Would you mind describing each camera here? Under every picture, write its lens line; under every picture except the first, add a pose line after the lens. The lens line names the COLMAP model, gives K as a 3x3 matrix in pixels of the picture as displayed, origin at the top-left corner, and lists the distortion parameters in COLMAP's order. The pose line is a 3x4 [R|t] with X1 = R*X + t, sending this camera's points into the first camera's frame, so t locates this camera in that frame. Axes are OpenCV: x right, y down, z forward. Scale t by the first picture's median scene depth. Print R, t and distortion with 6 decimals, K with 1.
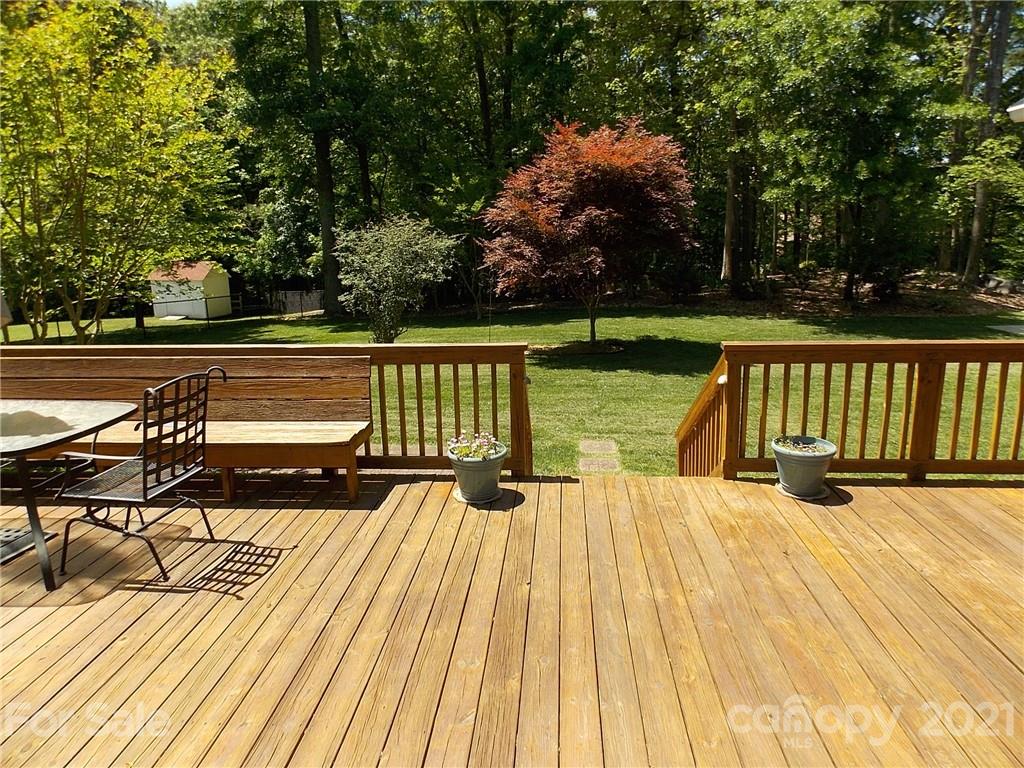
lens RADIAL K [[678.4, 0, 512.7], [0, 678.4, 385.8], [0, 0, 1]] dist [0.000866, -0.002360]
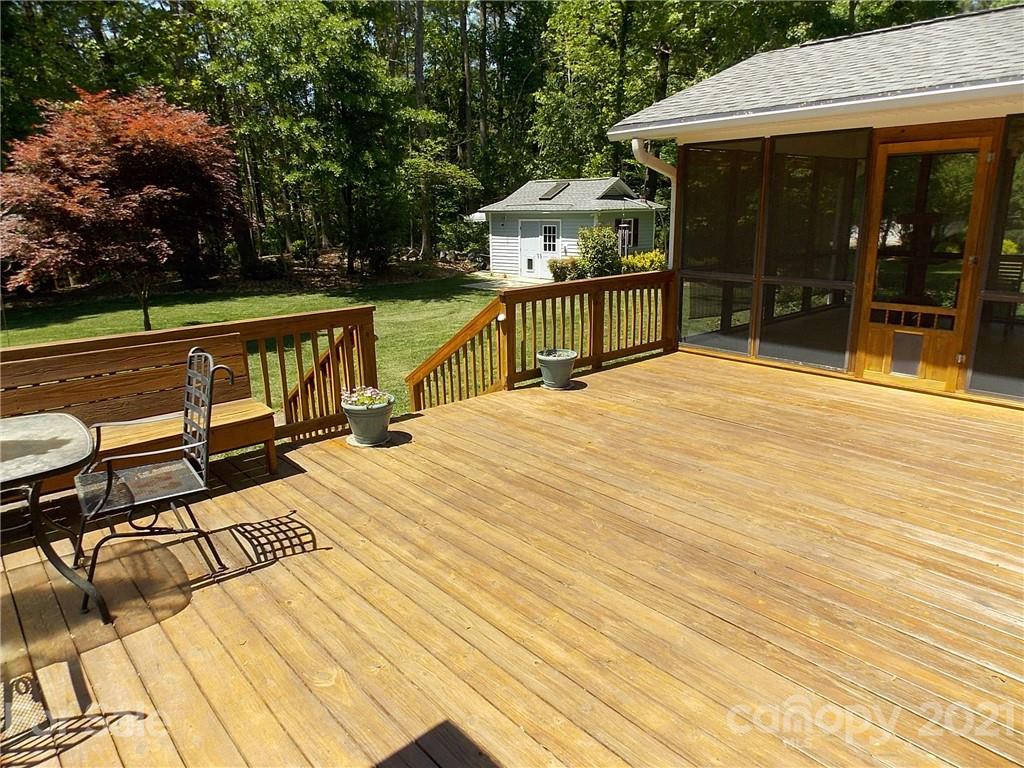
lens RADIAL K [[678.4, 0, 517.1], [0, 678.4, 380.6], [0, 0, 1]] dist [0.000866, -0.002360]
pose [[0.703096, -0.173161, 0.689689, -0.649526], [0.161537, 0.983434, 0.082235, 0.009079], [-0.692504, 0.053591, 0.719421, 0.004309]]
